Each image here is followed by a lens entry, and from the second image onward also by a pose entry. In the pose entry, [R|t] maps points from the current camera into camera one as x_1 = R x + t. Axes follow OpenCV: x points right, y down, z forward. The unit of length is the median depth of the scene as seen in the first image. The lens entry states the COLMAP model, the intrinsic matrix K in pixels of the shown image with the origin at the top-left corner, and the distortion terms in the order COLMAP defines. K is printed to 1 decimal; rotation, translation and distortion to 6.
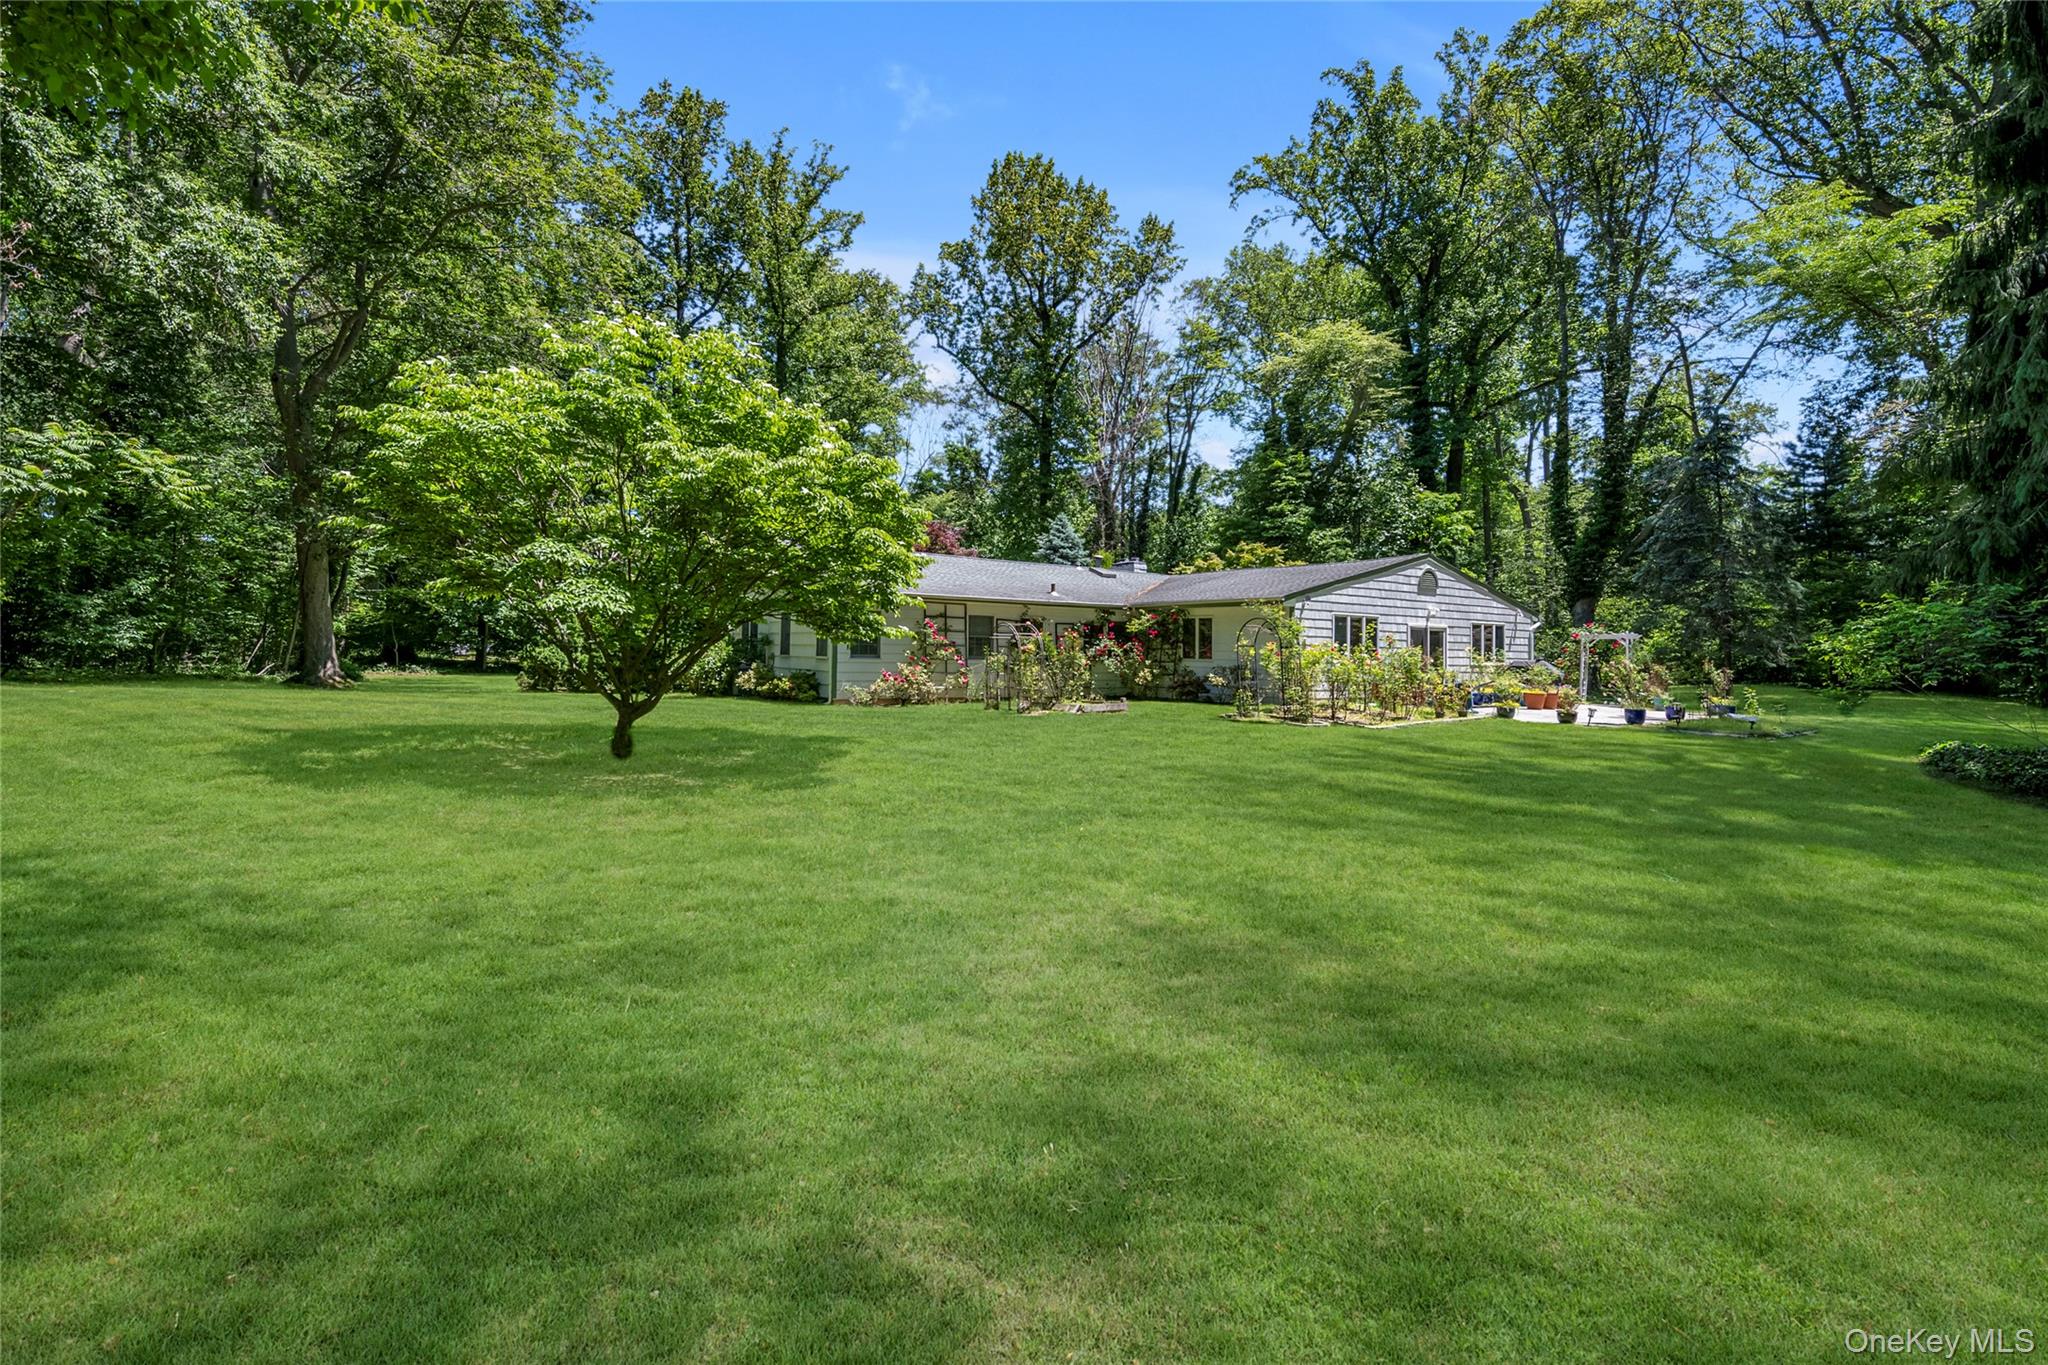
lens RADIAL K [[926.1, 0, 1011.2], [0, 926.1, 592.7], [0, 0, 1]] dist [0.001121, 0.000740]
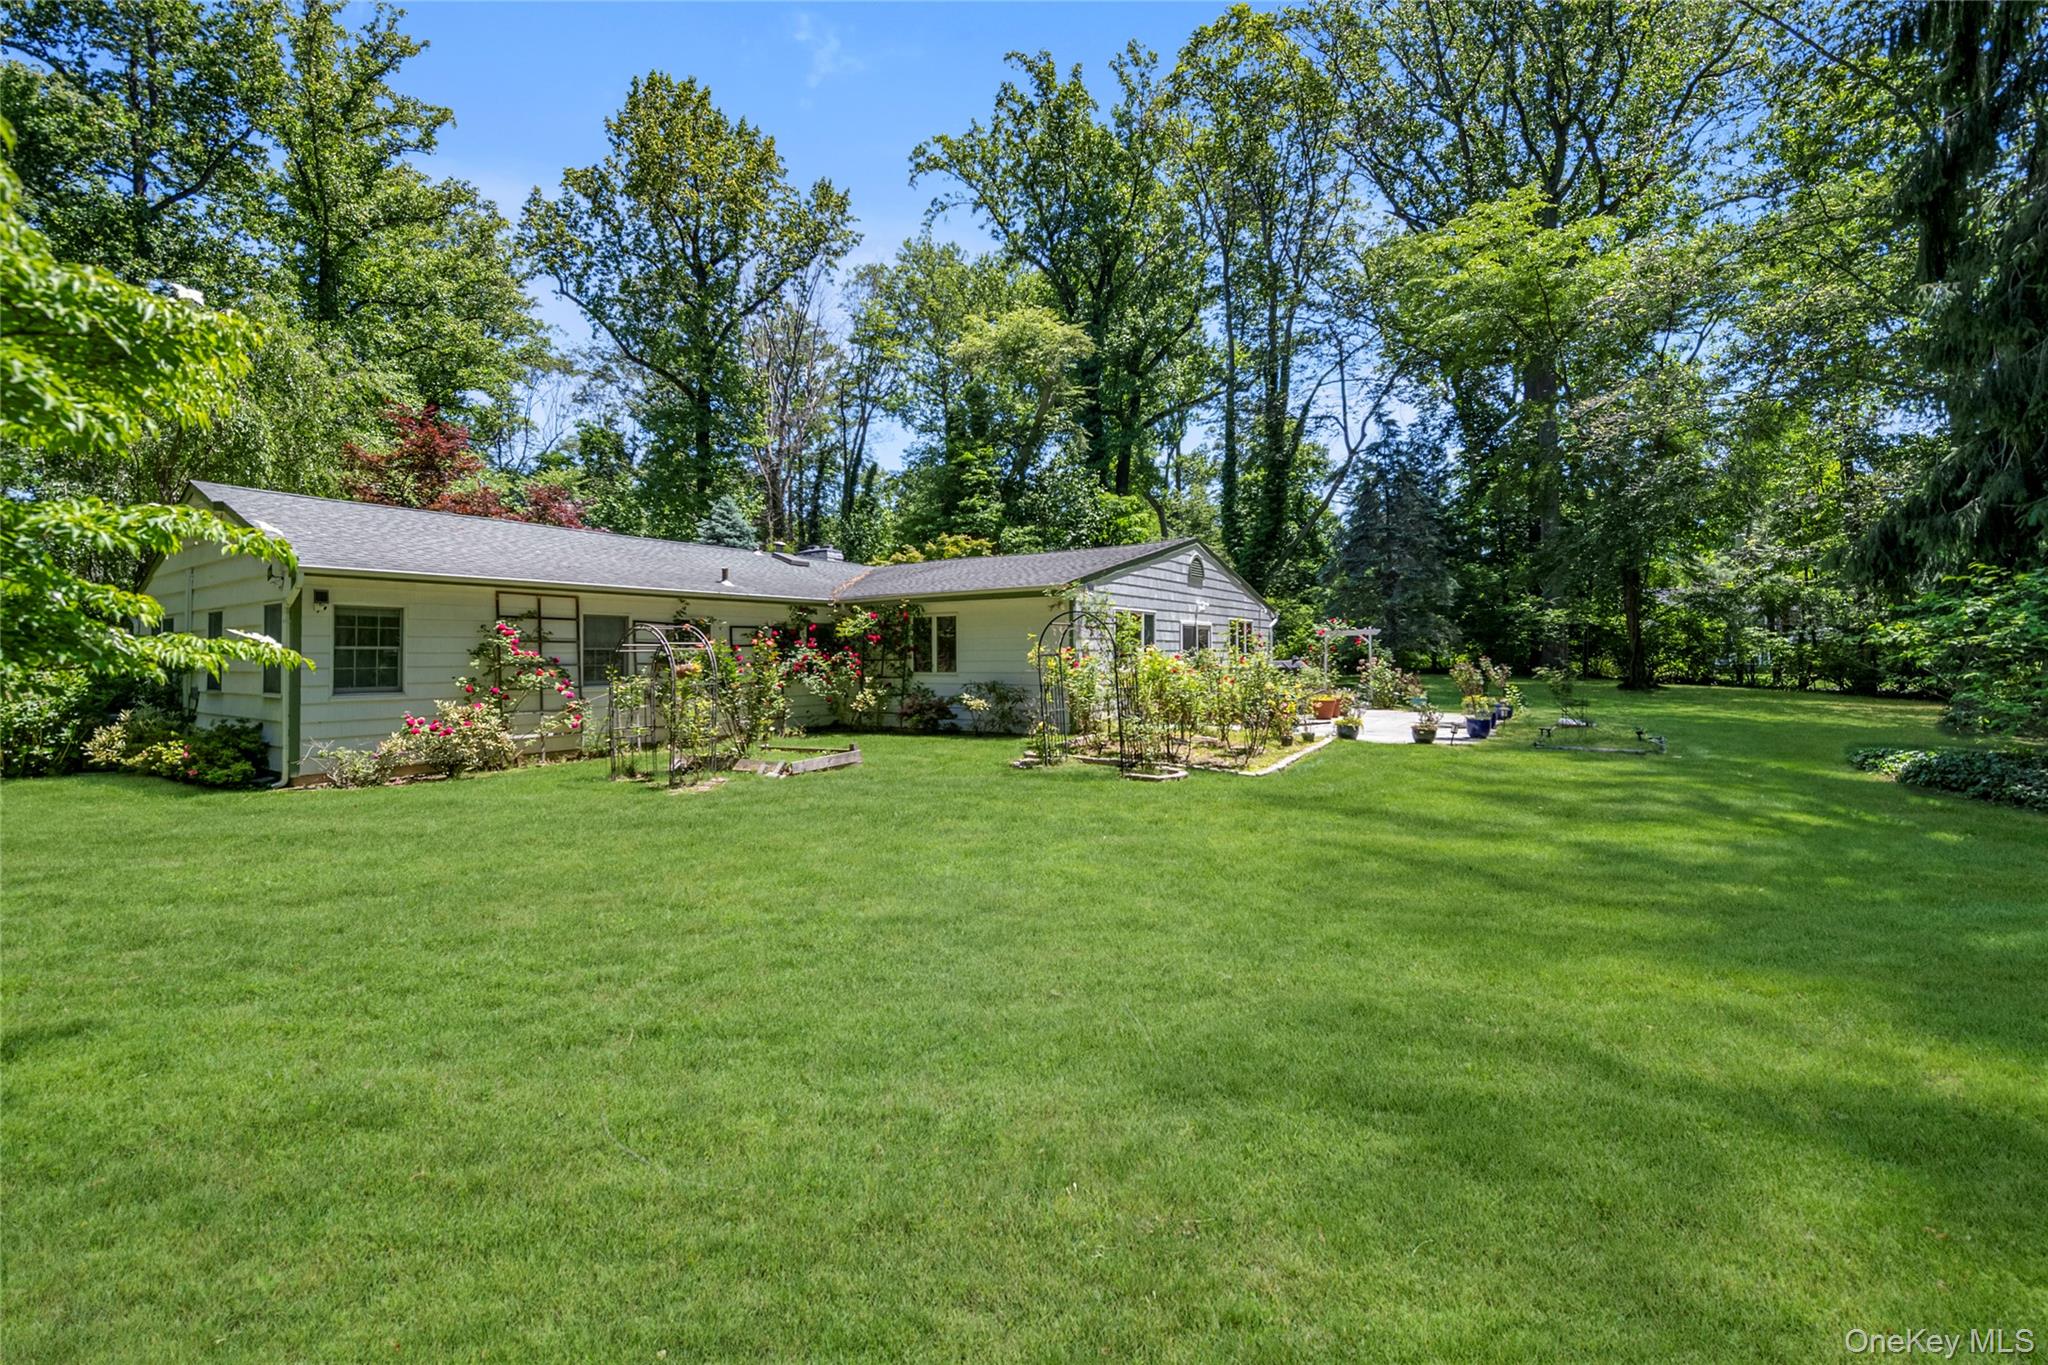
lens RADIAL K [[851.1, 0, 1018.7], [0, 851.1, 625.5], [0, 0, 1]] dist [-0.005926, -0.002078]
pose [[0.923053, -0.013038, 0.384452, 0.001843], [0.002125, 0.999583, 0.028798, 0.007305], [-0.384667, -0.025765, 0.922696, 0.170057]]
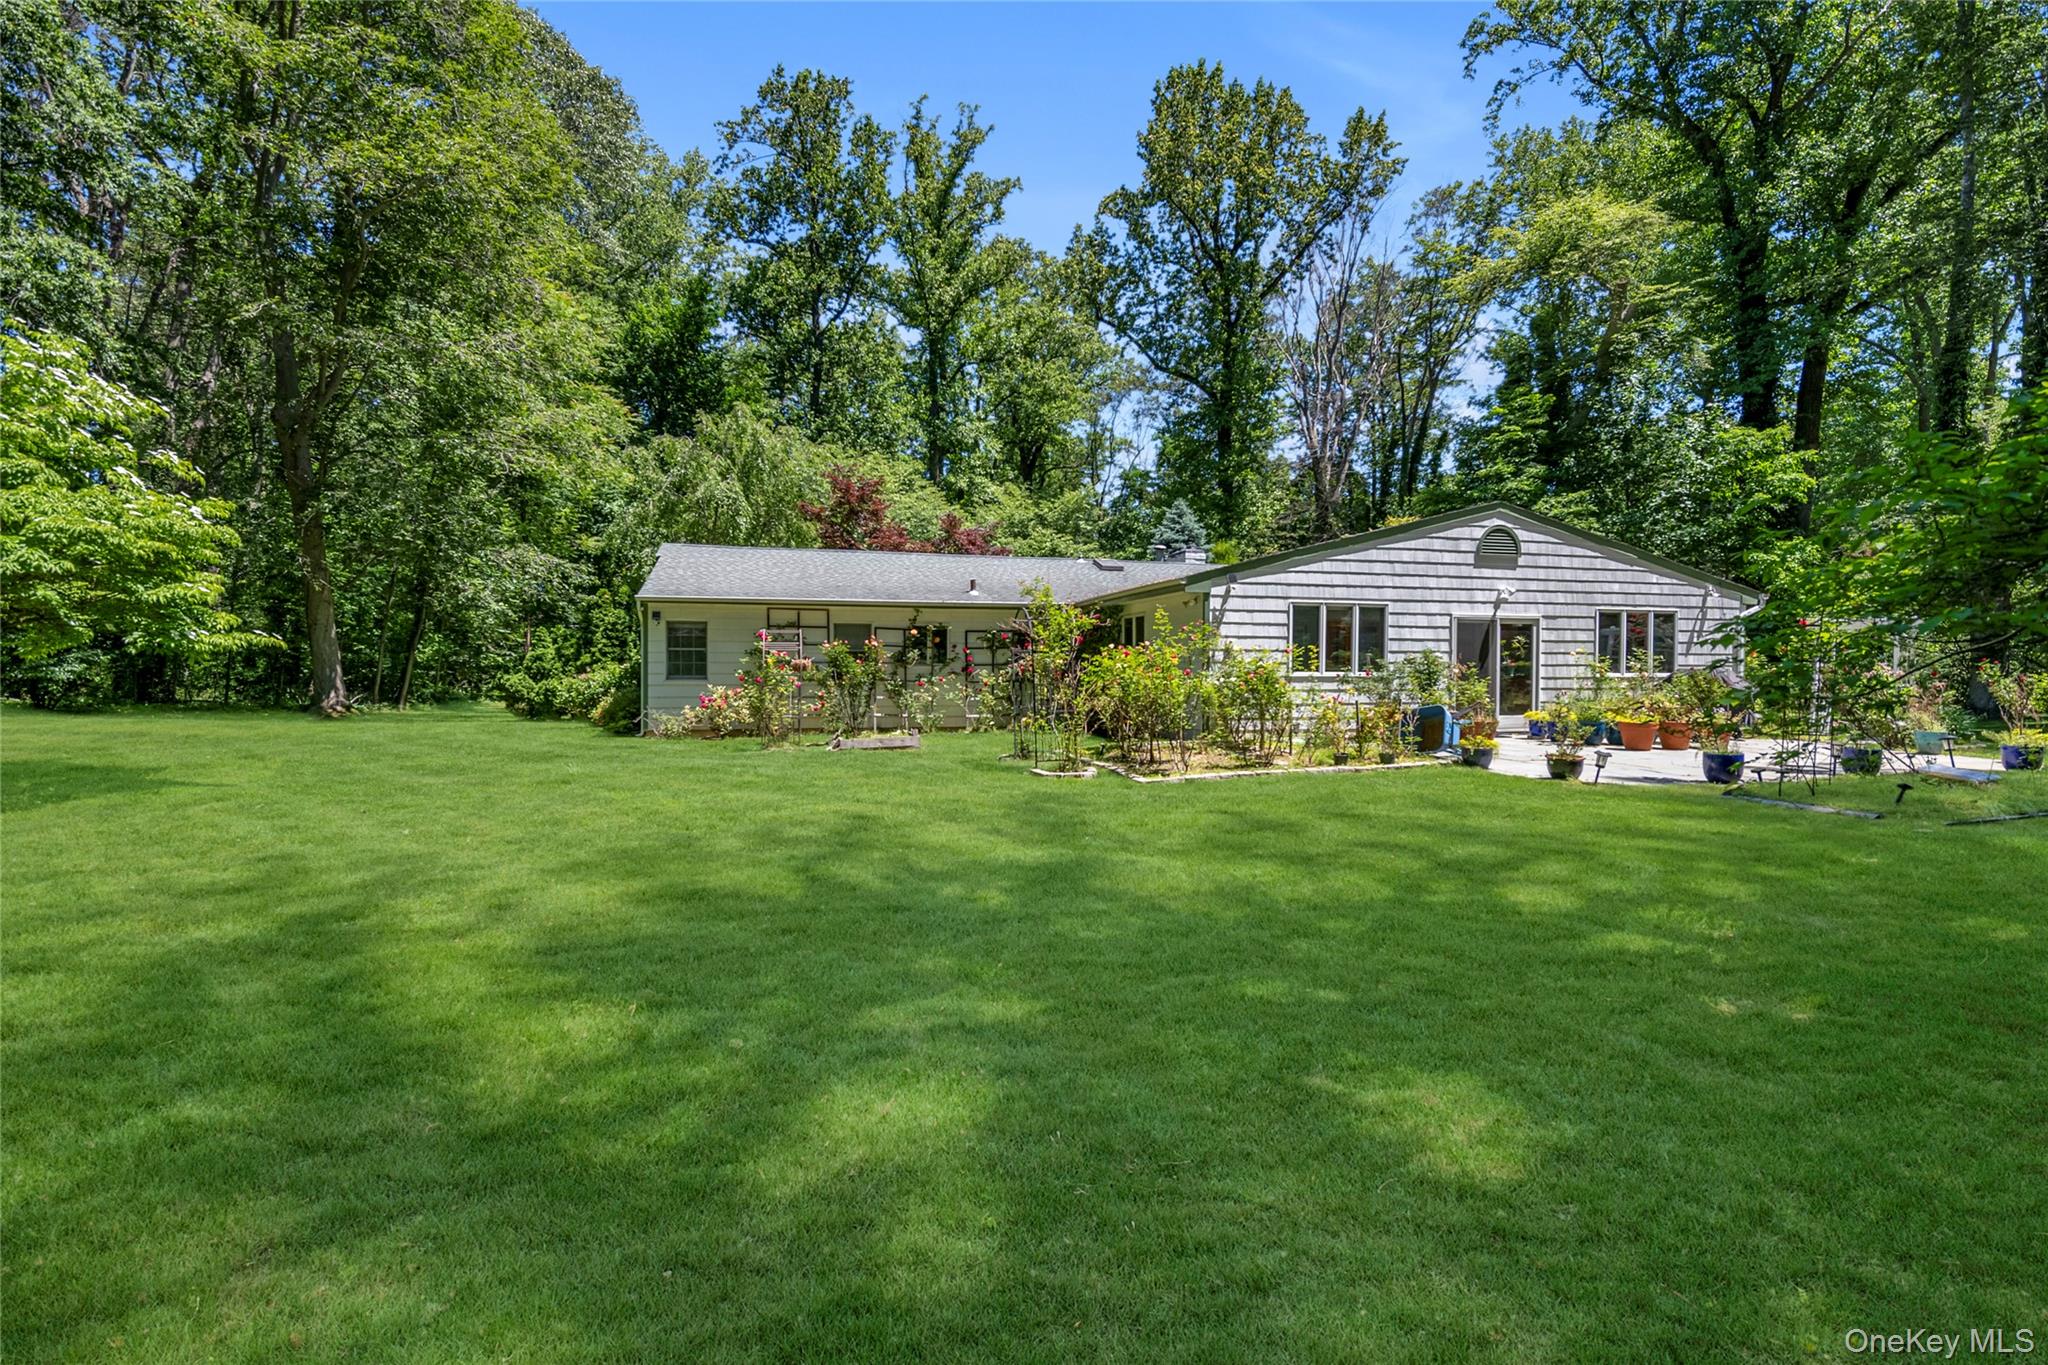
lens RADIAL K [[957.6, 0, 1030.9], [0, 957.6, 681.6], [0, 0, 1]] dist [-0.006400, -0.000476]
pose [[0.941735, -0.014014, -0.336063, 0.179628], [0.037928, 0.997184, 0.064702, 0.012655], [0.334210, -0.073678, 0.939614, 0.132838]]
